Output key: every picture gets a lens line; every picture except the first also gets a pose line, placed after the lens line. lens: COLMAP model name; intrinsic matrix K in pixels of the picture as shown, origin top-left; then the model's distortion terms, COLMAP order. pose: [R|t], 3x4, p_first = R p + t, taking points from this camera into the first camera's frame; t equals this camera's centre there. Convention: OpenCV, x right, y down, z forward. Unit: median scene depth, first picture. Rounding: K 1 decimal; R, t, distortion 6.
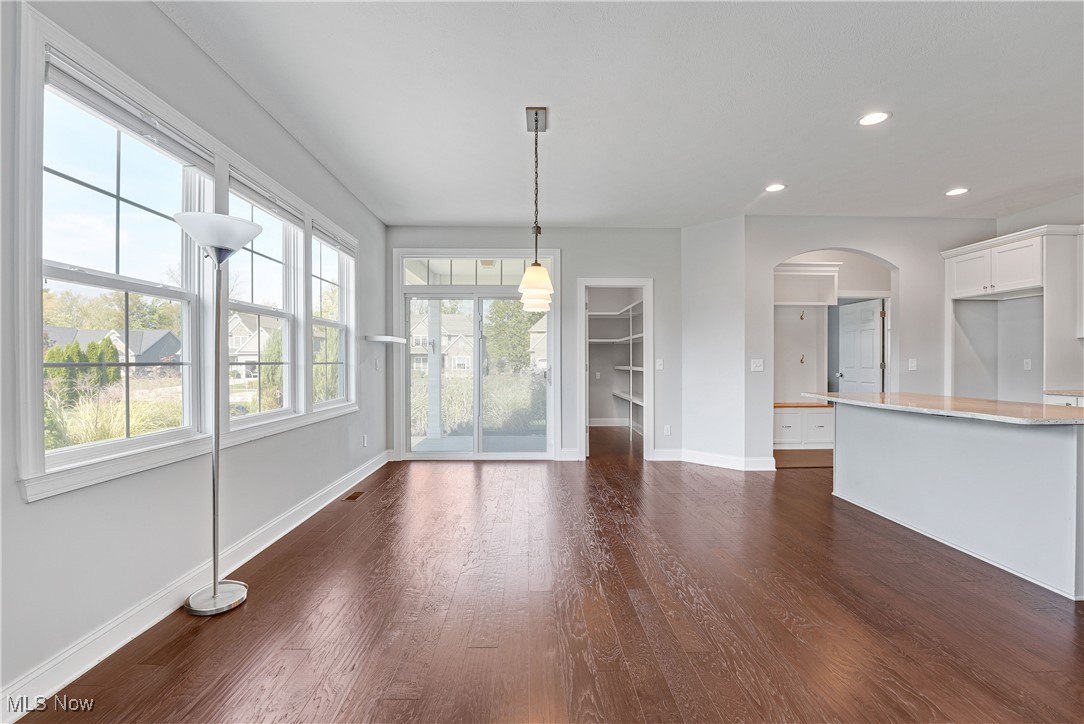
lens RADIAL K [[465.0, 0, 533.5], [0, 465.0, 365.1], [0, 0, 1]] dist [-0.021120, 0.002272]
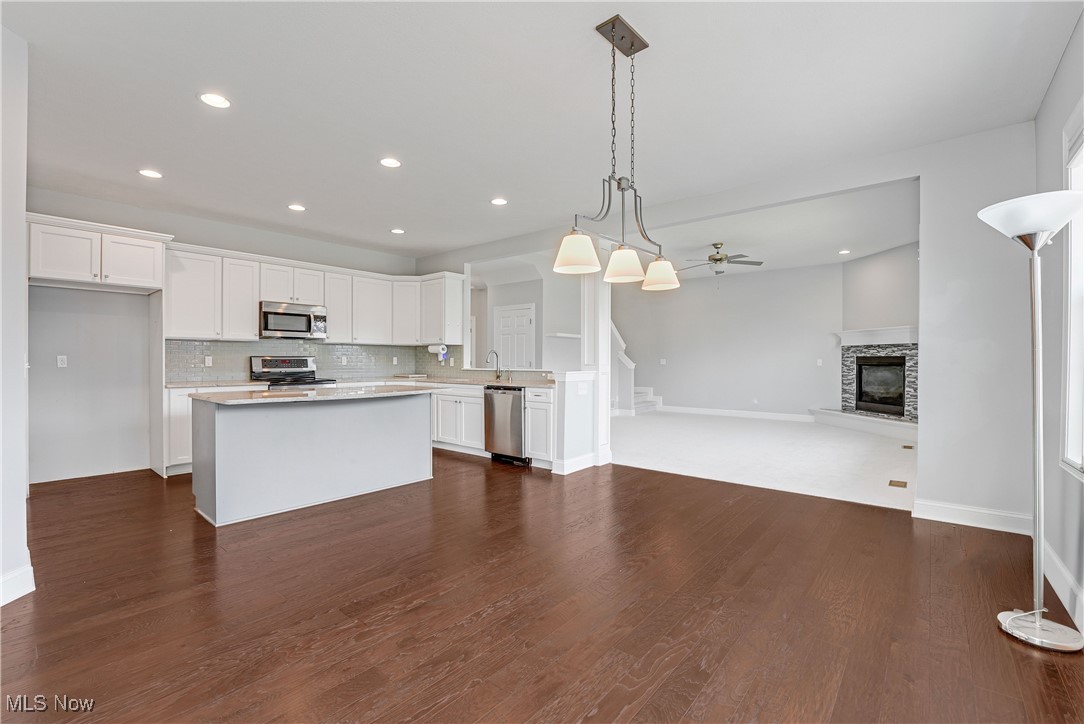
lens RADIAL K [[465.0, 0, 536.4], [0, 465.0, 364.7], [0, 0, 1]] dist [-0.021120, 0.002272]
pose [[-0.750184, -0.008706, 0.661172, -0.260863], [0.001514, 0.999888, 0.014884, -0.007282], [-0.661228, 0.012166, -0.750087, 1.108605]]
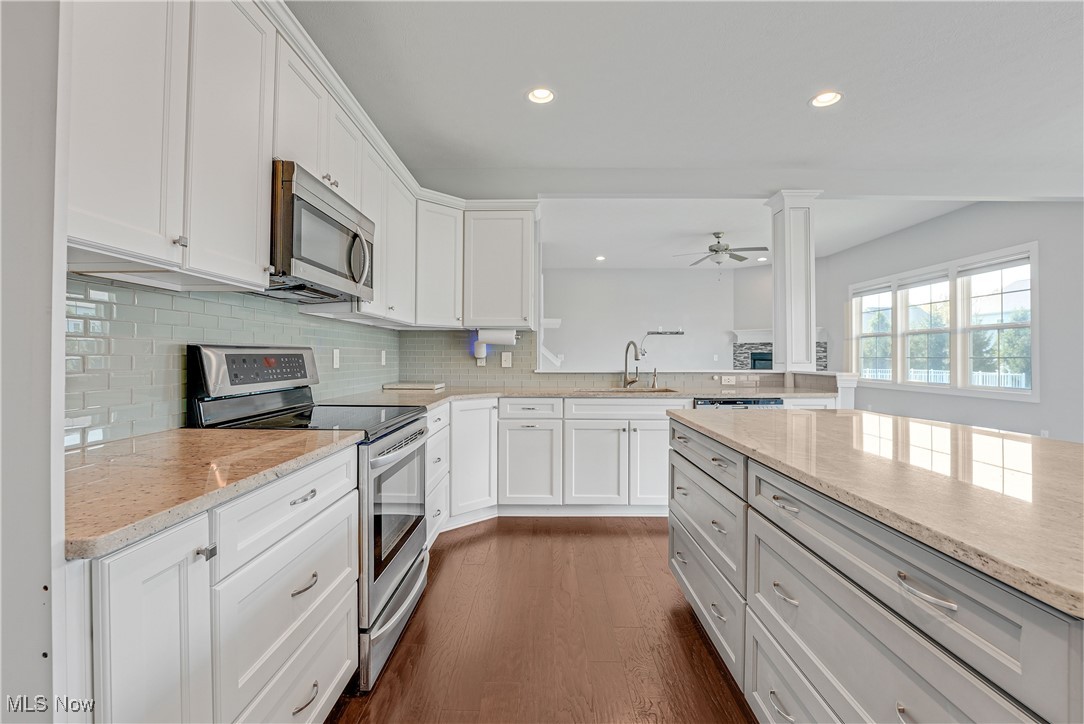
lens RADIAL K [[465.0, 0, 539.7], [0, 465.0, 355.0], [0, 0, 1]] dist [-0.021120, 0.002272]
pose [[-0.999401, -0.002119, 0.034547, 0.858820], [-0.001976, 0.999989, 0.004181, -0.006653], [-0.034556, 0.004110, -0.999394, 1.027154]]
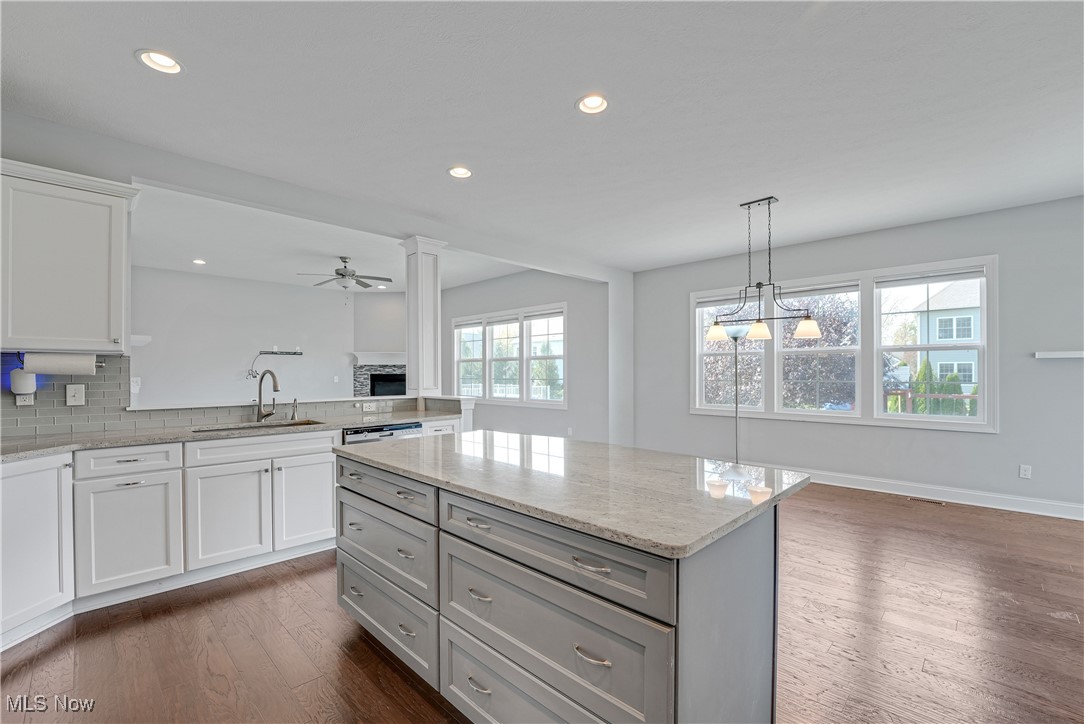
lens RADIAL K [[465.0, 0, 527.2], [0, 465.0, 379.2], [0, 0, 1]] dist [-0.021120, 0.002272]
pose [[-0.734998, 0.011186, -0.677977, 0.921675], [-0.001891, 0.999826, 0.018546, -0.028156], [0.678066, 0.014913, -0.734849, 1.022615]]
